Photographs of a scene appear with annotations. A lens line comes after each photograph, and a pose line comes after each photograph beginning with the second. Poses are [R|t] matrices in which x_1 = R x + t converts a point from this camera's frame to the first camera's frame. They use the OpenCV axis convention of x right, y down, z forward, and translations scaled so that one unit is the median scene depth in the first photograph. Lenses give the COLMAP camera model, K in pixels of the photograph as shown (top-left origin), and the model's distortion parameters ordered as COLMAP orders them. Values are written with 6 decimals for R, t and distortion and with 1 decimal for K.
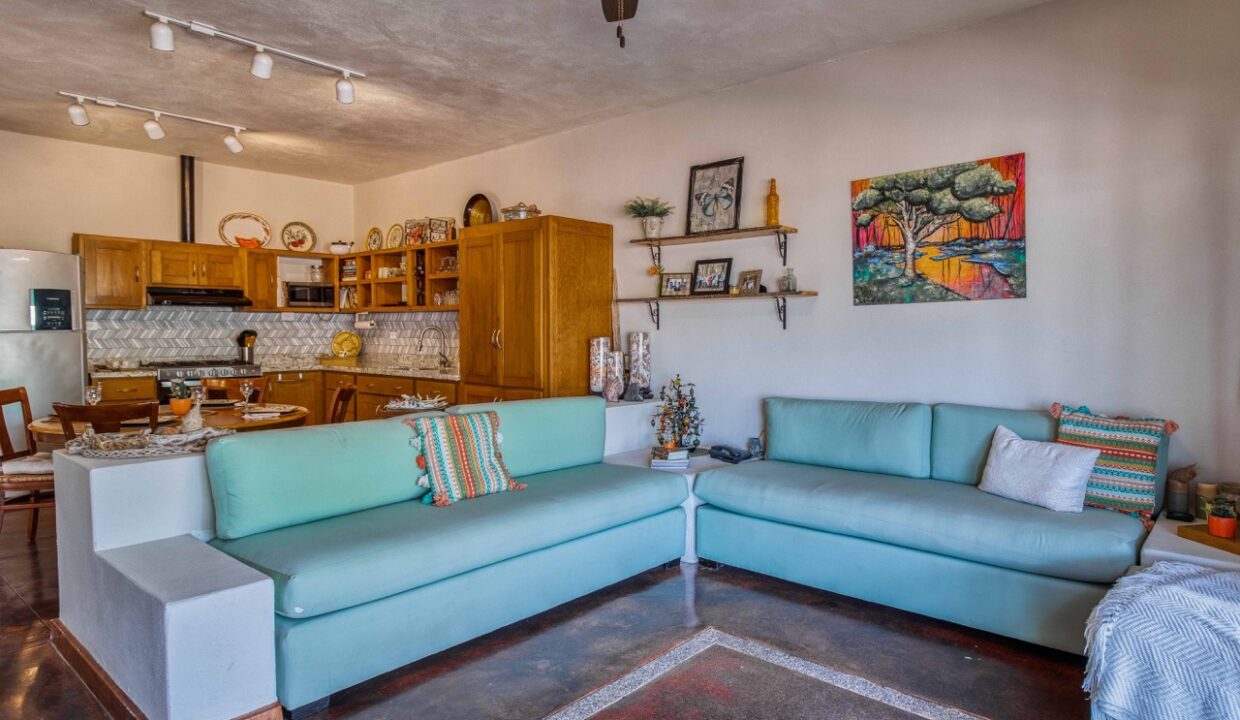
lens RADIAL K [[715.1, 0, 703.5], [0, 715.1, 345.0], [0, 0, 1]] dist [0.002572, -0.001832]
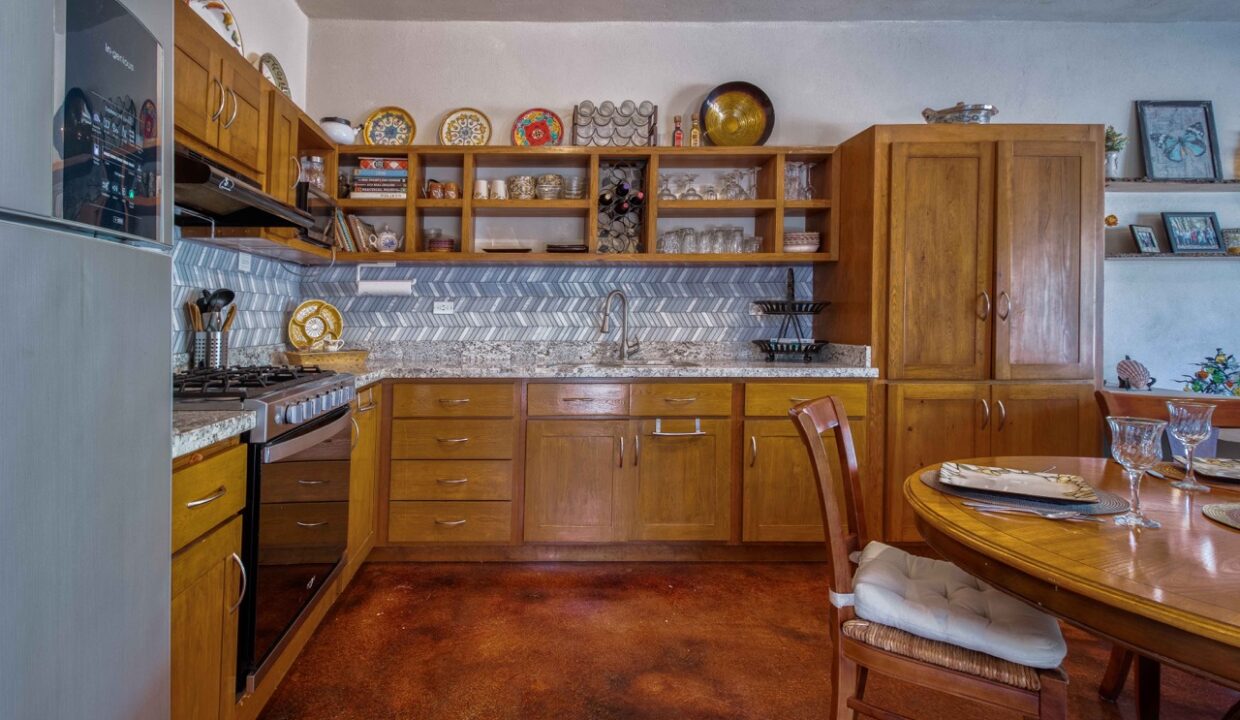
lens RADIAL K [[589.3, 0, 528.2], [0, 589.3, 313.1], [0, 0, 1]] dist [0.002232, -0.000169]
pose [[0.778495, 0.003903, 0.627639, -1.084670], [0.017150, 0.999475, -0.027488, 0.006566], [-0.627417, 0.032163, 0.778019, 0.988867]]
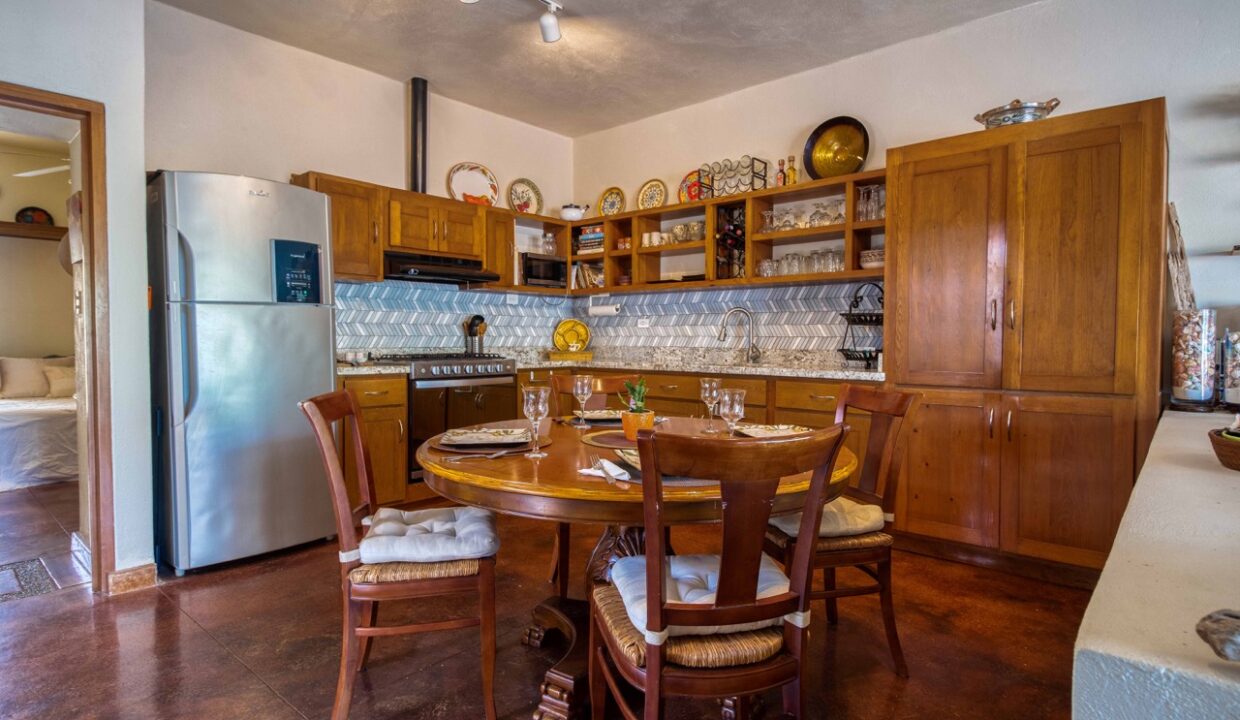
lens RADIAL K [[632.7, 0, 622.5], [0, 632.7, 352.8], [0, 0, 1]] dist [0.000631, -0.001041]
pose [[0.998592, 0.001511, -0.053033, -0.681484], [-0.001475, 0.999999, 0.000728, 0.029756], [0.053034, -0.000649, 0.998592, 0.502202]]
